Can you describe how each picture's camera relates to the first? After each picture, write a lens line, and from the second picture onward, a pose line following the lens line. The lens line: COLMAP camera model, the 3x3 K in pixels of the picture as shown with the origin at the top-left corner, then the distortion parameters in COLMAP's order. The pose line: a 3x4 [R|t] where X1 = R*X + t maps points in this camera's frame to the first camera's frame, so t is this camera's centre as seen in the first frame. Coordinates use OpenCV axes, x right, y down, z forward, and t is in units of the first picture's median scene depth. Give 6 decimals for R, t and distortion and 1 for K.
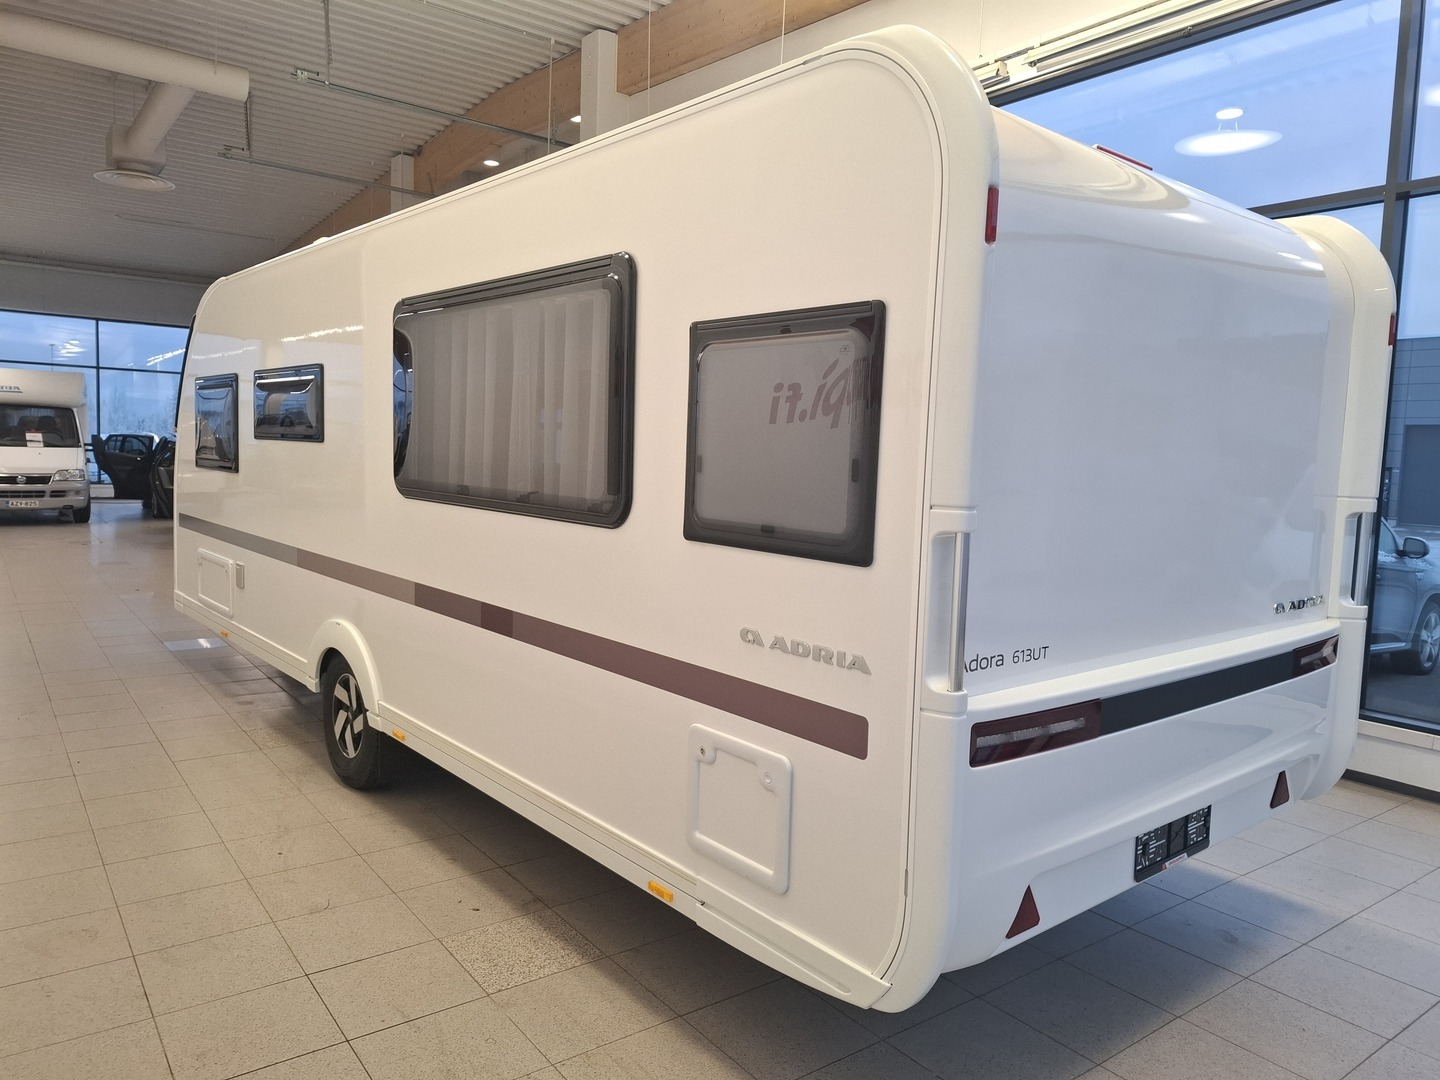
lens RADIAL K [[1007.8, 0, 720.0], [0, 1007.8, 540.0], [0, 0, 1]] dist [0.006089, 0.001462]
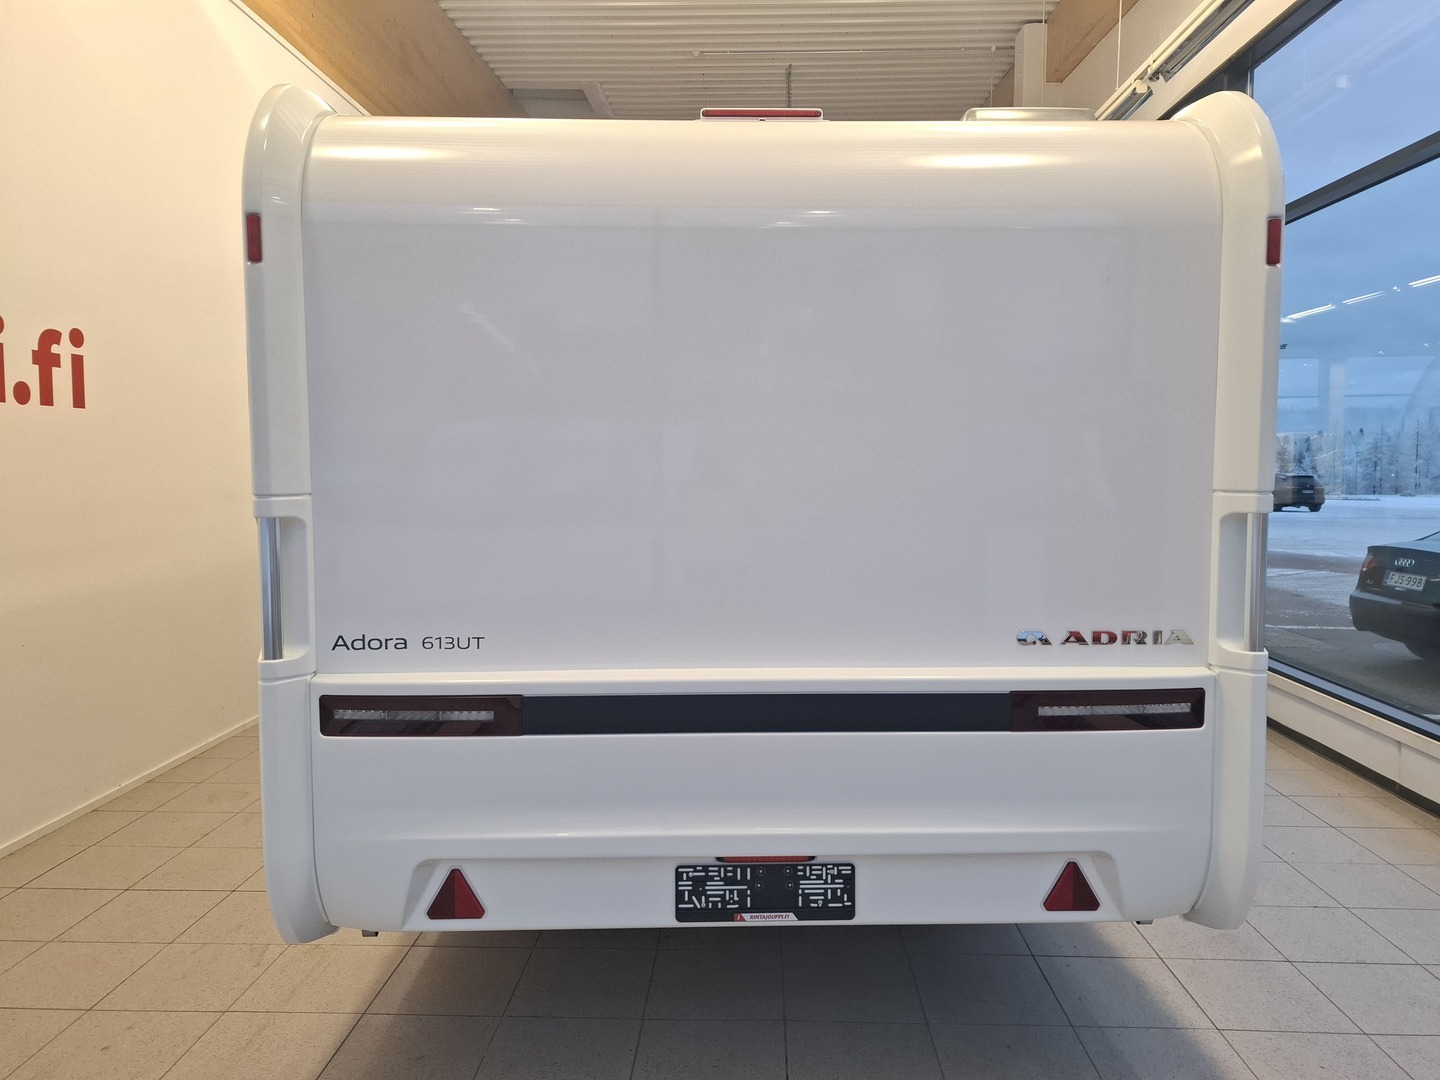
lens RADIAL K [[1004.7, 0, 725.7], [0, 1004.7, 517.8], [0, 0, 1]] dist [0.003825, -0.000206]
pose [[0.790665, 0.004900, -0.612230, 0.804392], [-0.027159, 0.999264, -0.027076, 0.005030], [0.611647, 0.038035, 0.790216, 0.254769]]
